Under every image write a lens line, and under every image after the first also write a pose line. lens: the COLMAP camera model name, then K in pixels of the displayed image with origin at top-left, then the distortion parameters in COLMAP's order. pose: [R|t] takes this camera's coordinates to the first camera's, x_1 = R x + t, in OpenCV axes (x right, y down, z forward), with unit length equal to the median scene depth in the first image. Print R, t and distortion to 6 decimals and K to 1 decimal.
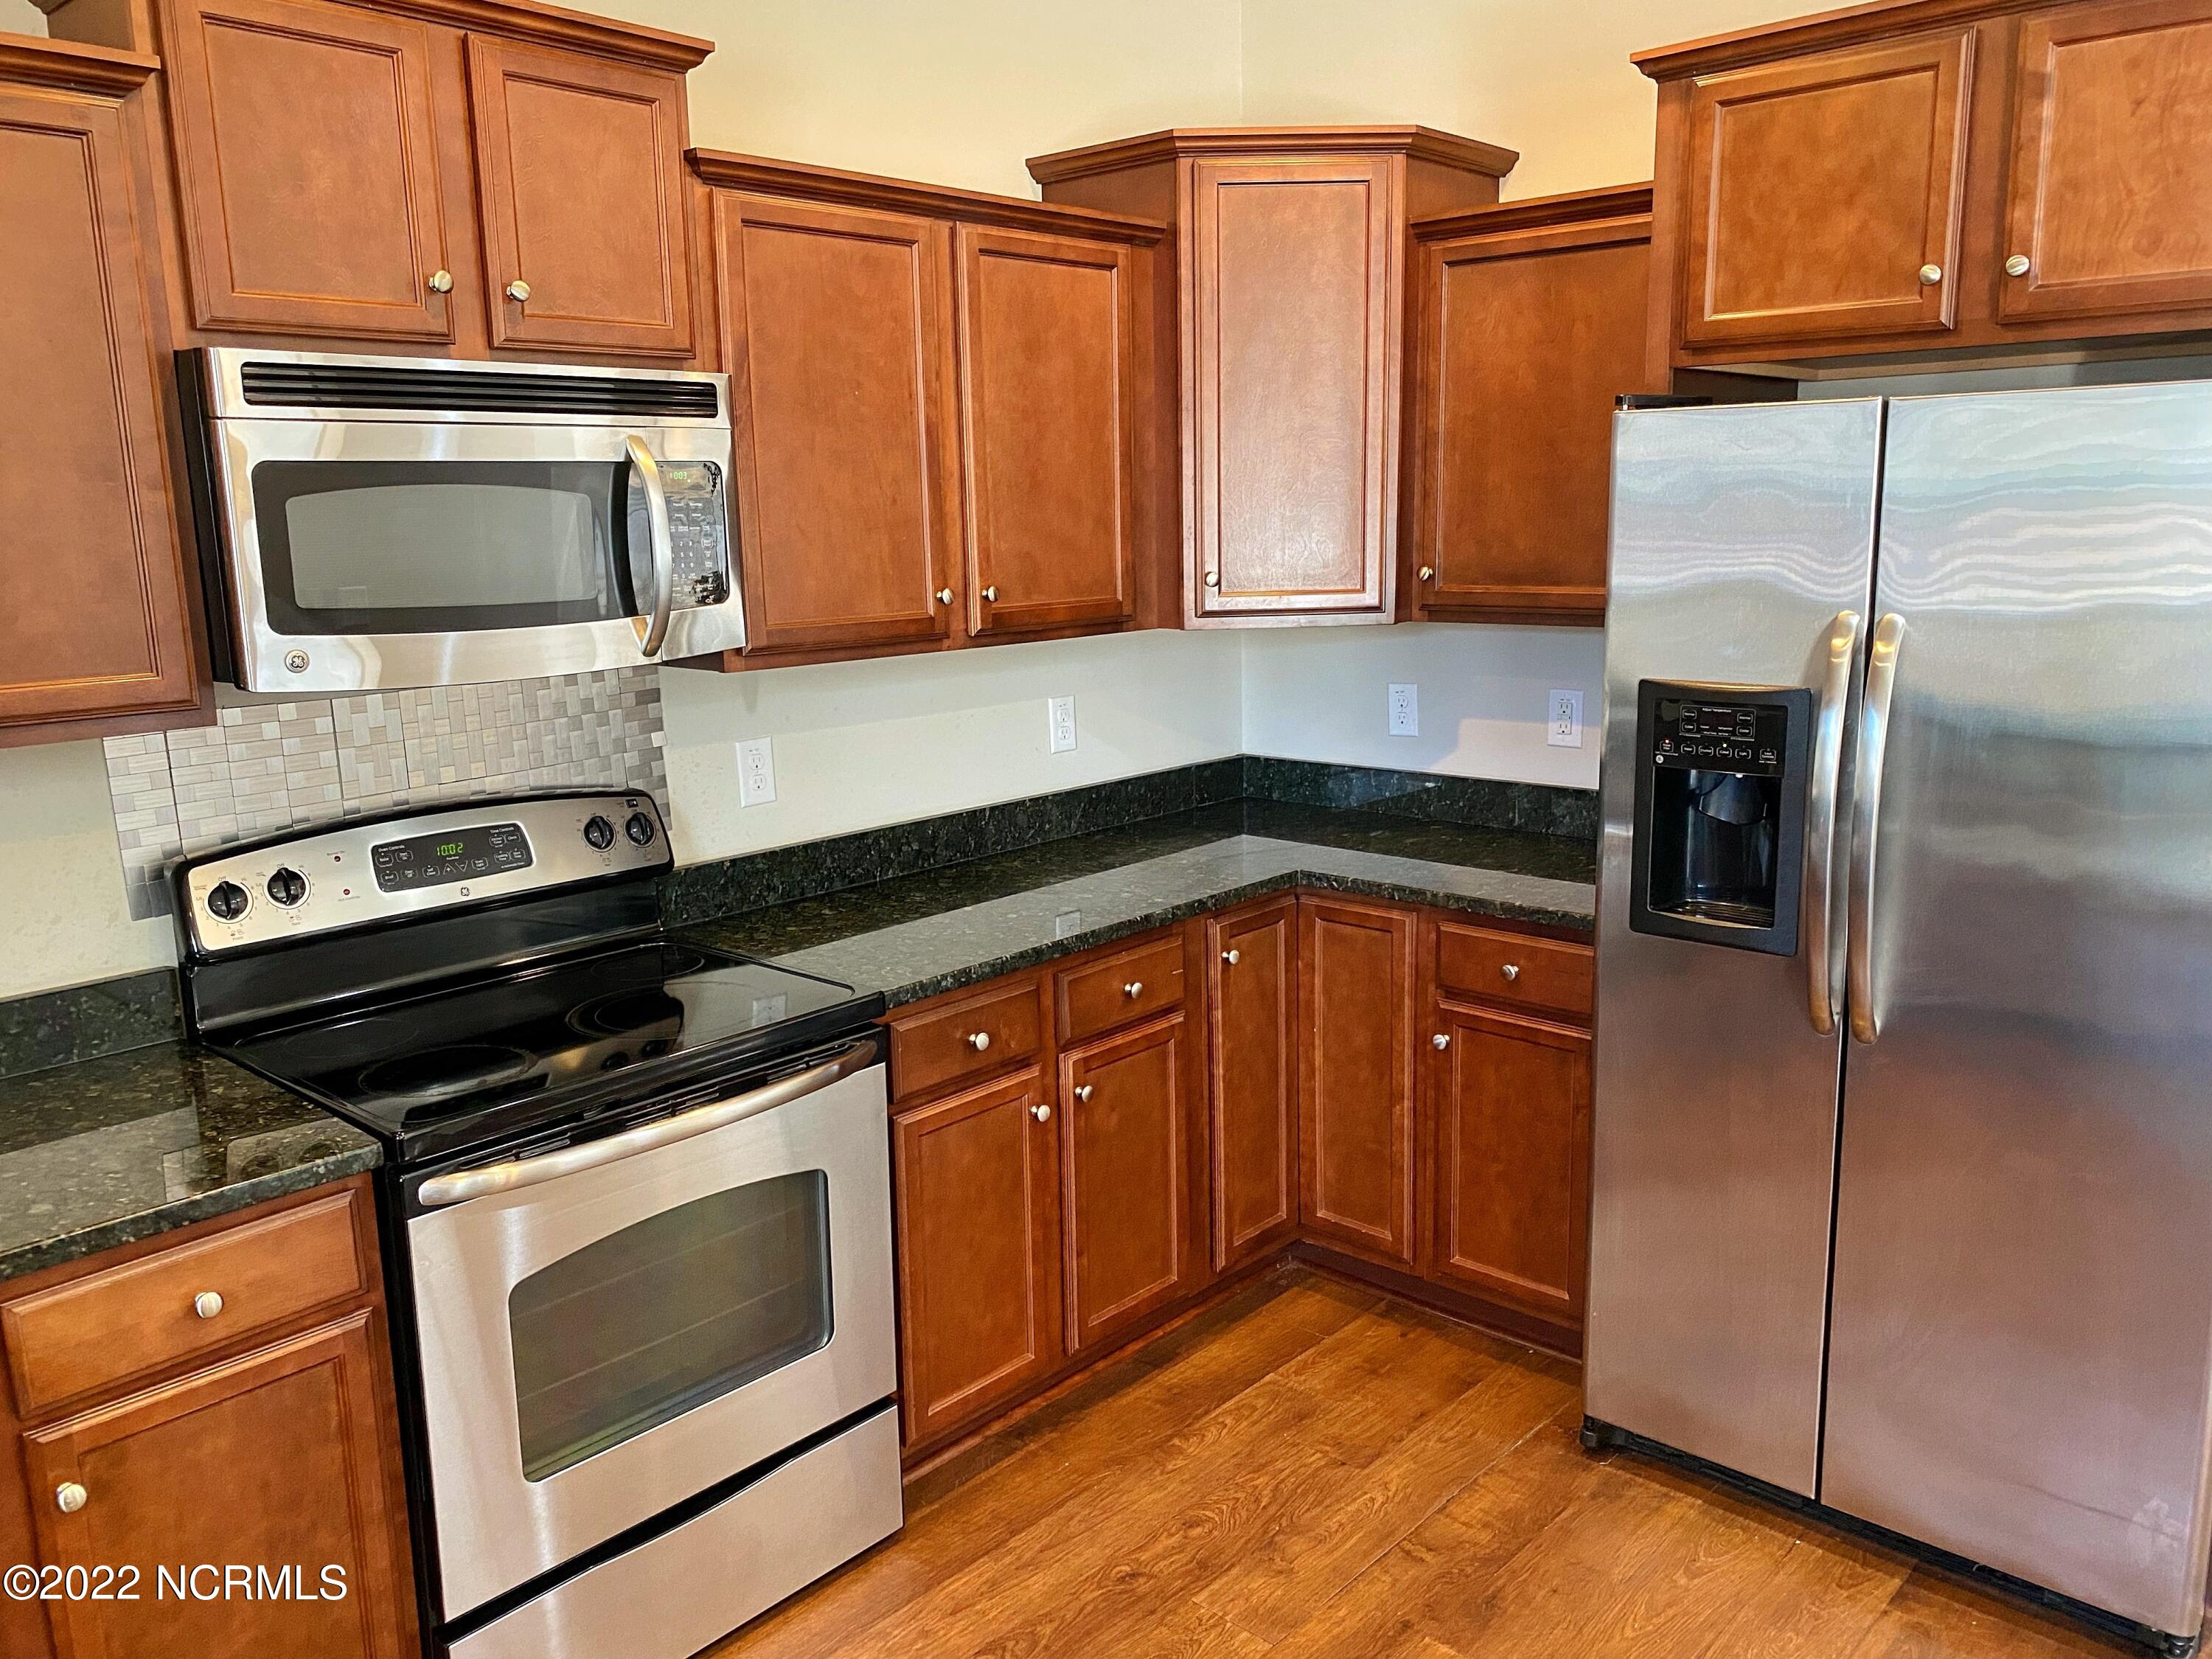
lens RADIAL K [[1713.4, 0, 1106.0], [0, 1713.4, 829.5], [0, 0, 1]] dist [0.043766, 0.001152]
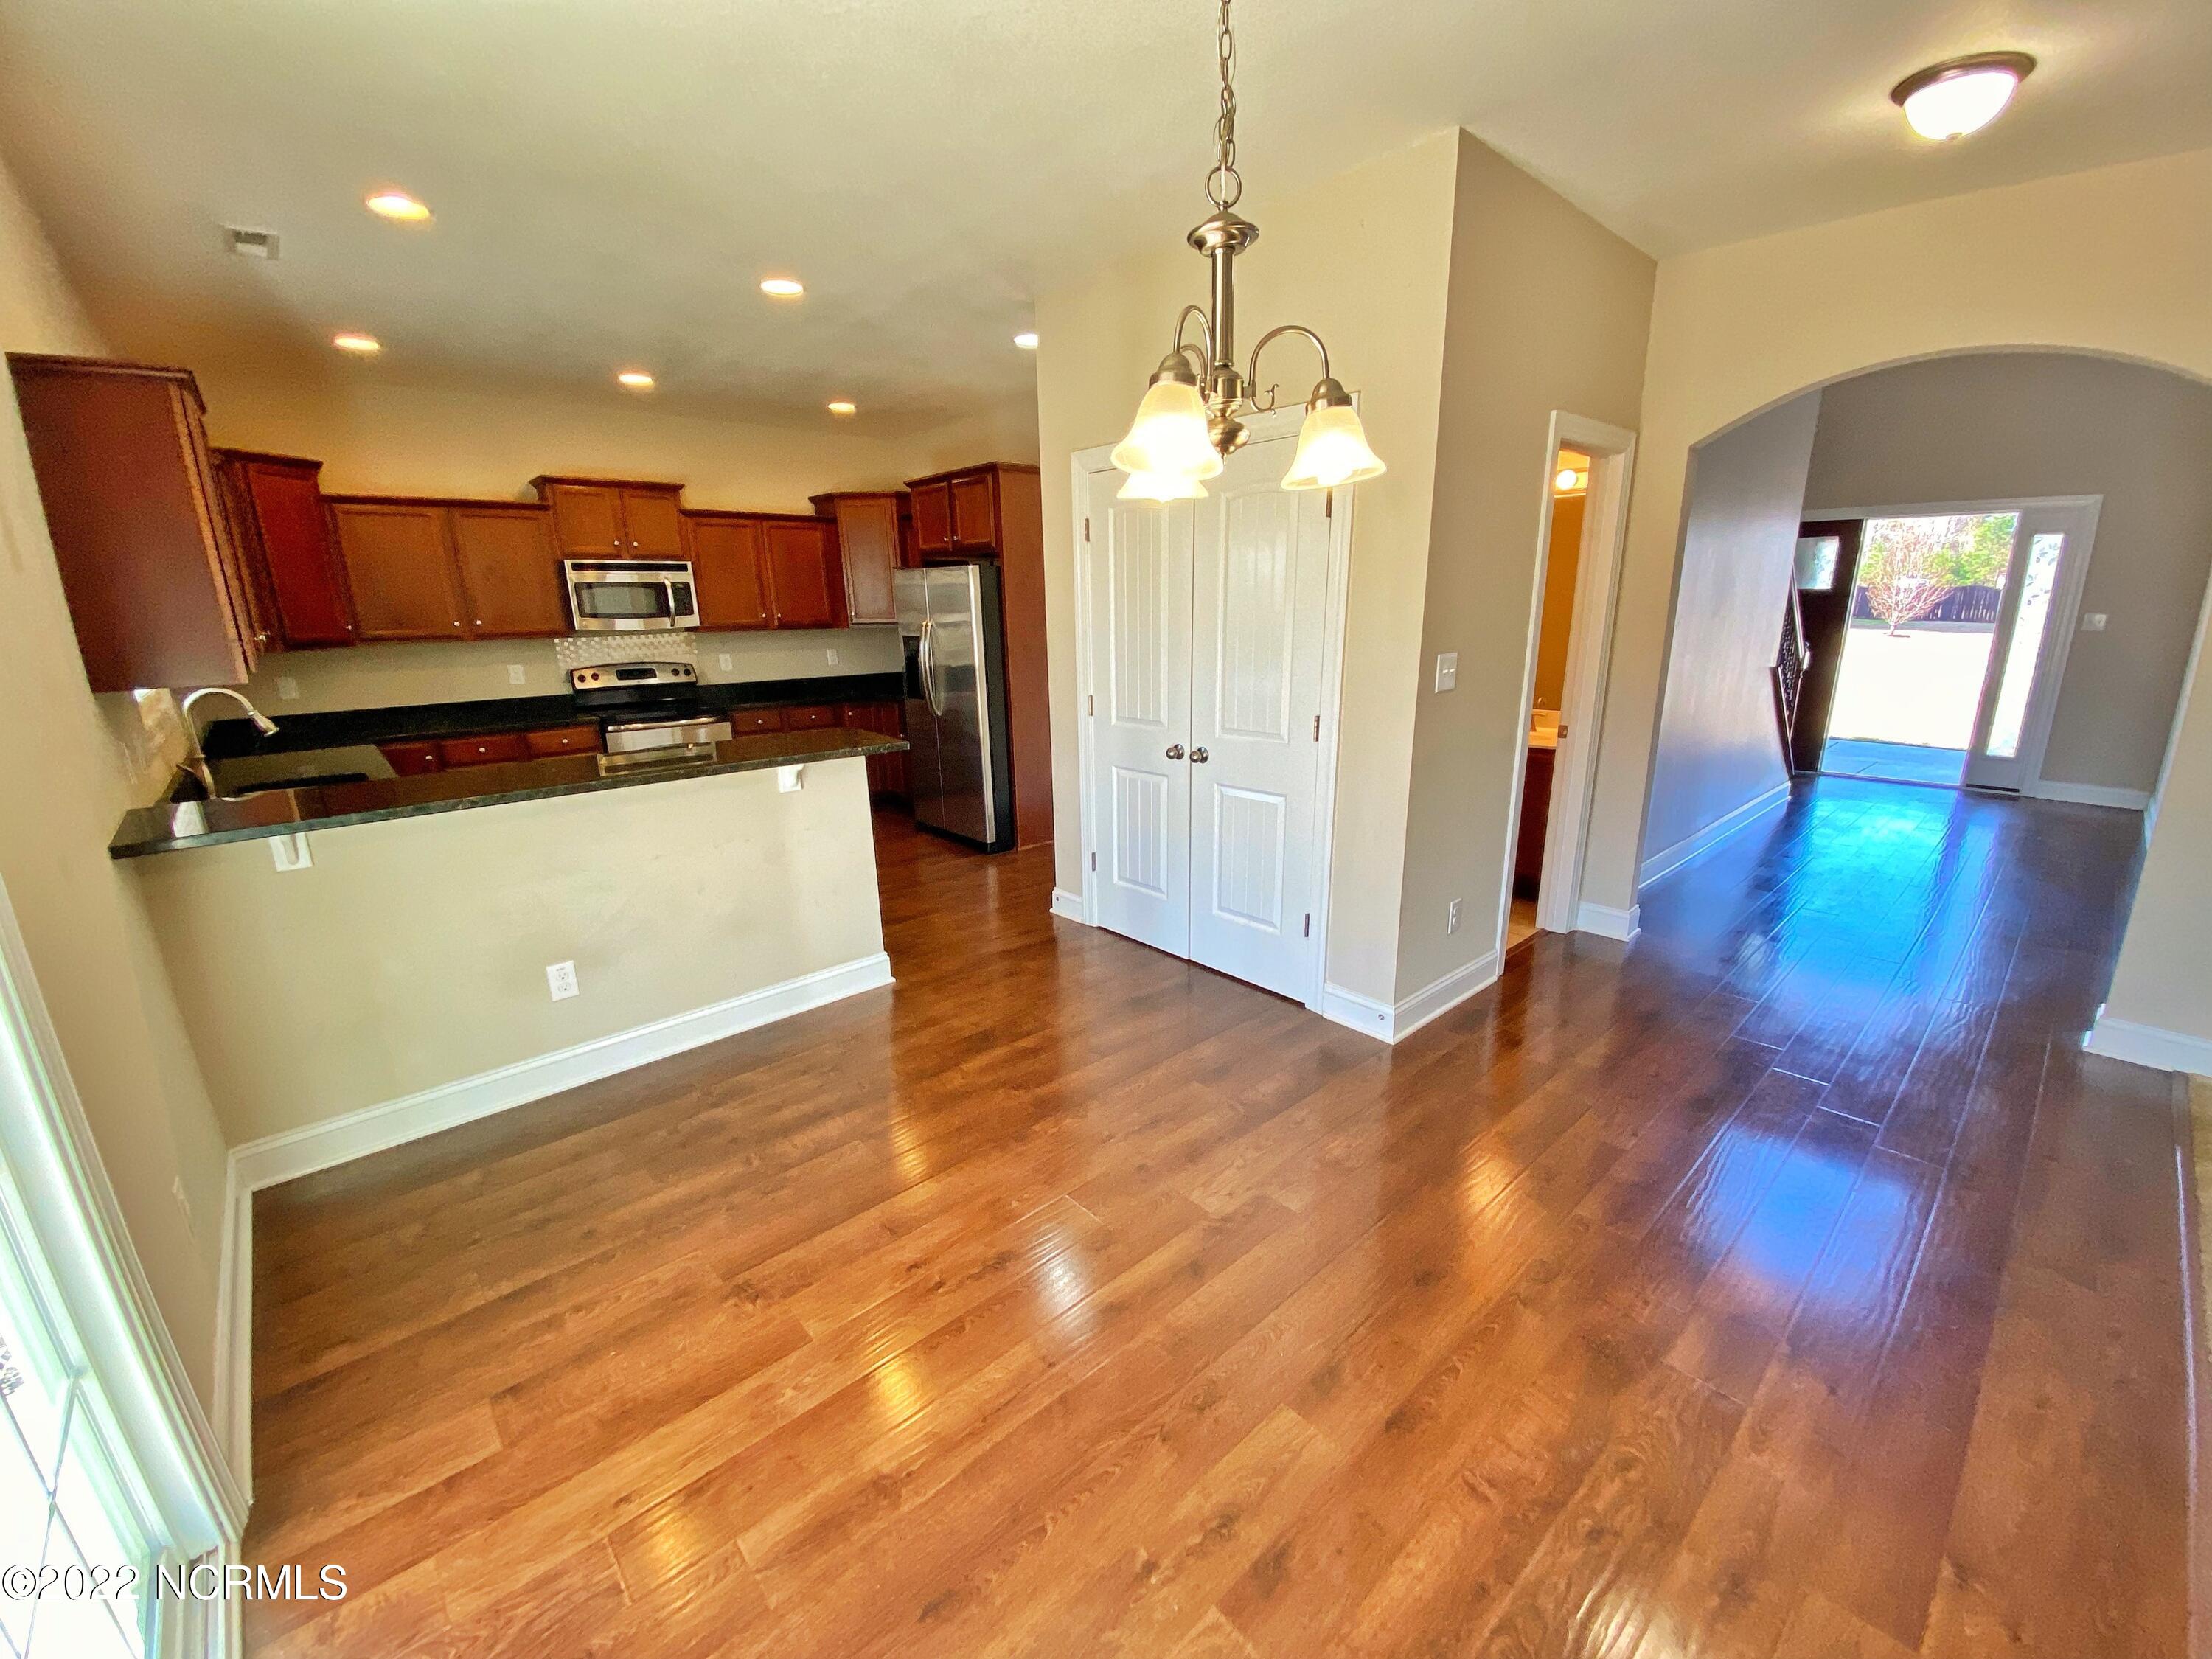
lens RADIAL K [[890.1, 0, 1102.5], [0, 890.1, 855.5], [0, 0, 1]] dist [0.052144, -0.038127]
pose [[0.994486, 0.029646, -0.100591, 1.069295], [-0.020333, 0.995517, 0.092375, 0.244215], [0.102878, -0.089821, 0.990630, -1.220627]]
